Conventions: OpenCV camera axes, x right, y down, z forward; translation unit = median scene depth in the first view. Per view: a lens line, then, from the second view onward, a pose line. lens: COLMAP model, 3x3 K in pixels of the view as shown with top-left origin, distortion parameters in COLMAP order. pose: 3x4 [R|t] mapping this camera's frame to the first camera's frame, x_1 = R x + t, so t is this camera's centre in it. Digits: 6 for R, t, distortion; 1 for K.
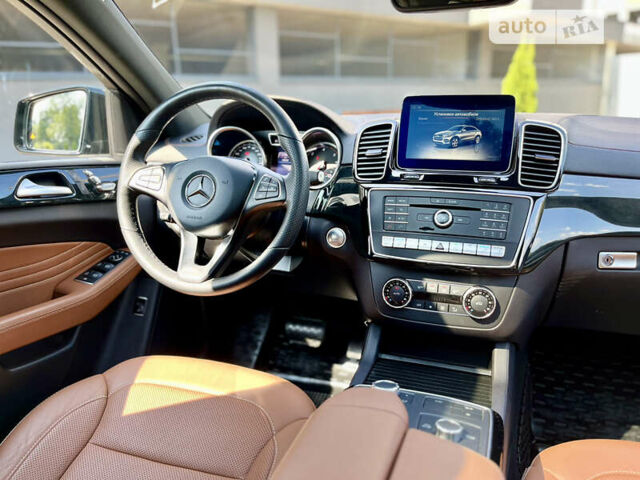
lens RADIAL K [[483.6, 0, 320.0], [0, 483.6, 240.0], [0, 0, 1]] dist [0.024854, -0.059982]
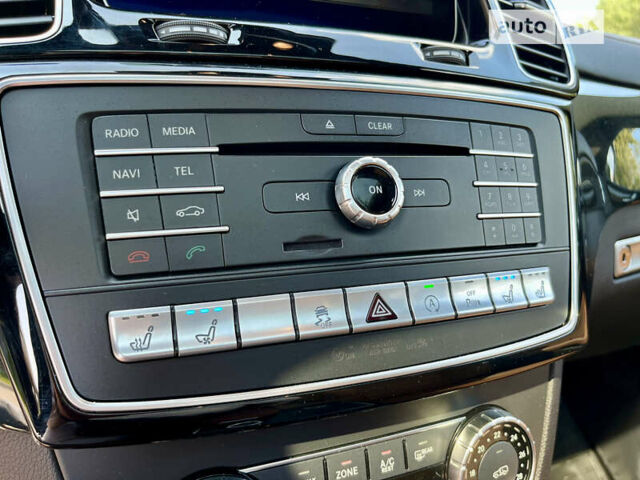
lens RADIAL K [[505.9, 0, 320.0], [0, 505.9, 240.0], [0, 0, 1]] dist [-0.005280, -0.006441]
pose [[0.753403, -0.132225, 0.644127, 0.065406], [0.140631, 0.989309, 0.038594, -0.032675], [-0.642344, 0.061508, 0.763944, 0.790705]]
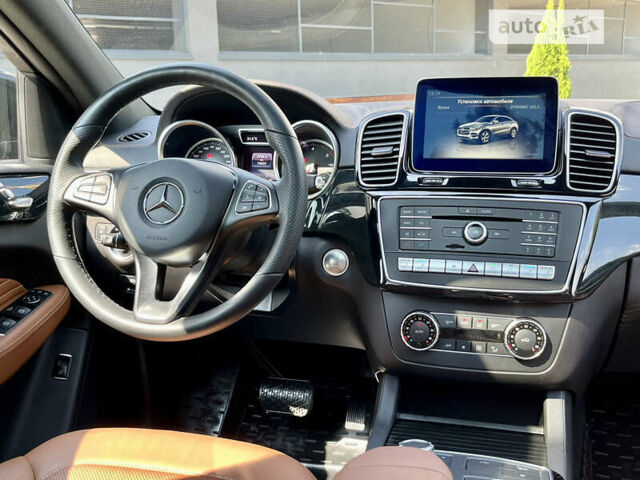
lens RADIAL K [[690.6, 0, 326.6], [0, 690.6, 239.6], [0, 0, 1]] dist [0.076178, -0.244622]
pose [[0.997191, -0.023067, 0.071259, -0.064615], [0.027188, 0.997980, -0.057423, 0.023720], [-0.069790, 0.059199, 0.995804, -0.098344]]
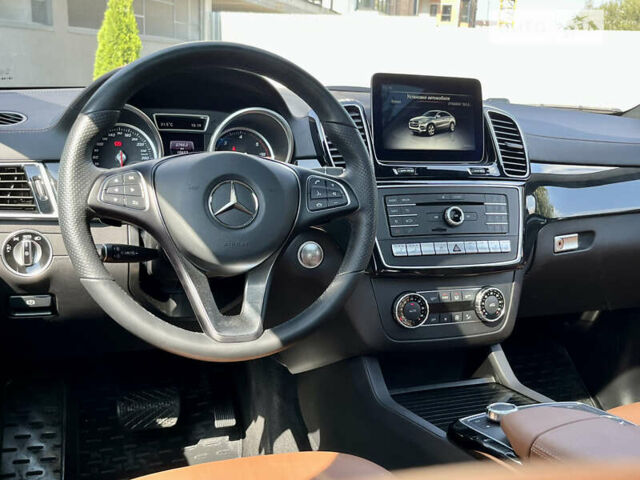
lens RADIAL K [[690.6, 0, 326.6], [0, 690.6, 239.6], [0, 0, 1]] dist [0.076178, -0.244622]
pose [[0.761731, -0.102112, 0.639796, -0.706789], [0.115566, 0.993080, 0.020906, -0.053549], [-0.637504, 0.058014, 0.768260, 0.173735]]
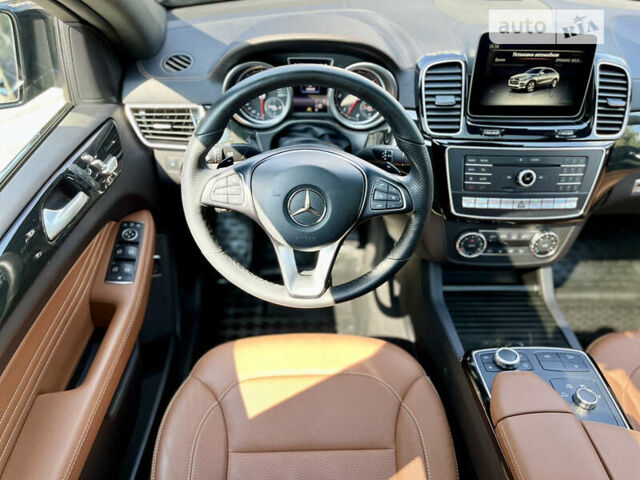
lens RADIAL K [[483.6, 0, 320.0], [0, 483.6, 240.0], [0, 0, 1]] dist [0.024854, -0.059982]
pose [[0.941383, -0.212688, 0.261844, -0.427931], [0.071847, 0.884803, 0.460393, -0.410979], [-0.329601, -0.414593, 0.848219, 0.219823]]
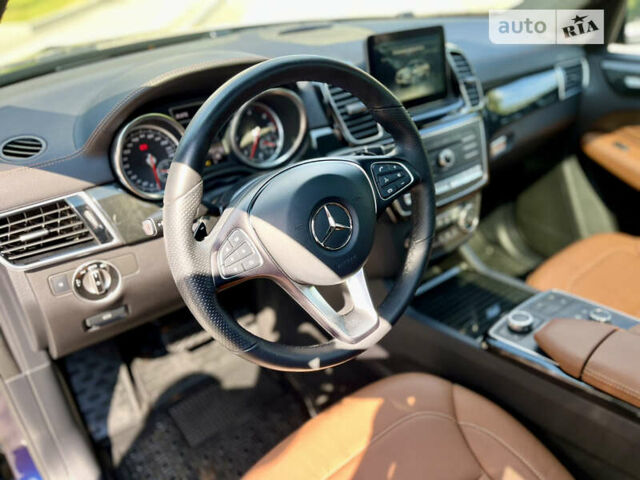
lens RADIAL K [[483.6, 0, 320.0], [0, 483.6, 240.0], [0, 0, 1]] dist [0.024854, -0.059982]
pose [[0.554320, -0.439725, 0.706662, -0.694573], [0.237623, 0.897317, 0.371965, -0.329976], [-0.797662, -0.038269, 0.601889, 0.555148]]
